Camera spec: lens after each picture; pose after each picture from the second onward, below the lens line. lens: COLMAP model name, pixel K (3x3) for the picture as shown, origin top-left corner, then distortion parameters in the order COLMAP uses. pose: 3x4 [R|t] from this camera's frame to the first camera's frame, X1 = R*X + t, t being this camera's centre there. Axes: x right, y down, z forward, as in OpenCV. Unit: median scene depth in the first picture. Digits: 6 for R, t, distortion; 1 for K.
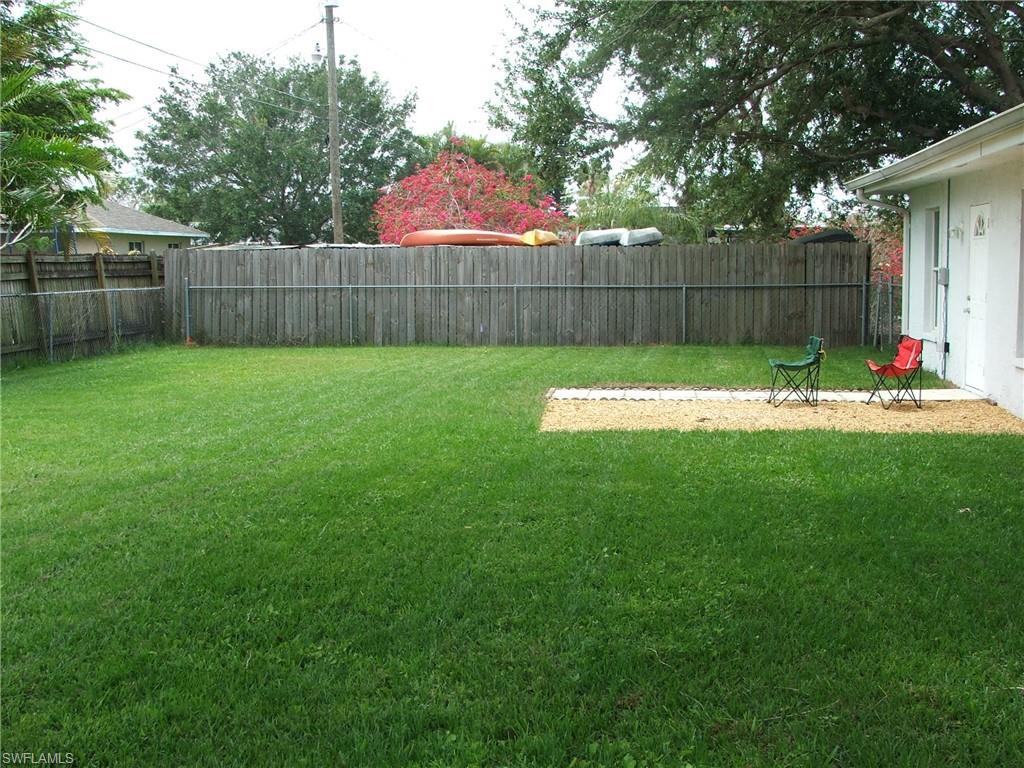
lens RADIAL K [[1395.3, 0, 512.0], [0, 1395.3, 384.0], [0, 0, 1]] dist [-0.141435, 0.503406]
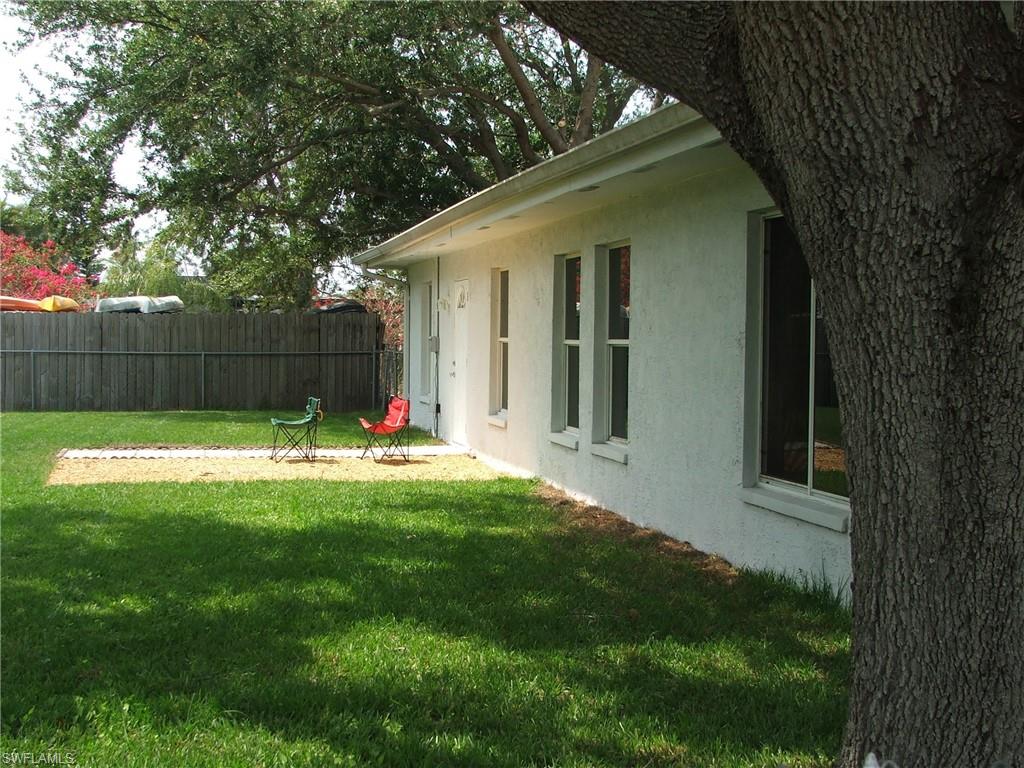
lens RADIAL K [[1434.0, 0, 512.3], [0, 1434.0, 406.2], [0, 0, 1]] dist [-0.139787, 0.551675]
pose [[0.949942, -0.000973, 0.312425, 0.011178], [0.012653, 0.999294, -0.035362, 0.009591], [-0.312170, 0.037545, 0.949284, -0.076241]]
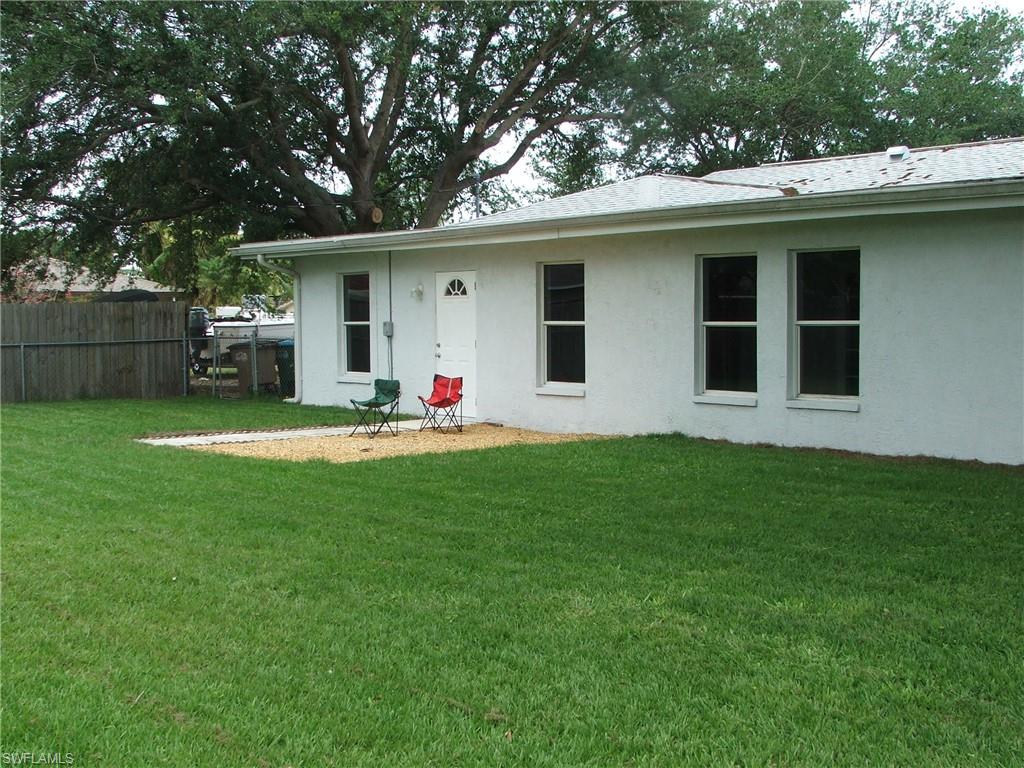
lens RADIAL K [[1434.0, 0, 512.3], [0, 1434.0, 406.2], [0, 0, 1]] dist [-0.139787, 0.551675]
pose [[0.696763, -0.044713, 0.715907, -0.370128], [0.066794, 0.997763, -0.002691, 0.000857], [-0.714185, 0.049694, 0.698191, 0.031567]]
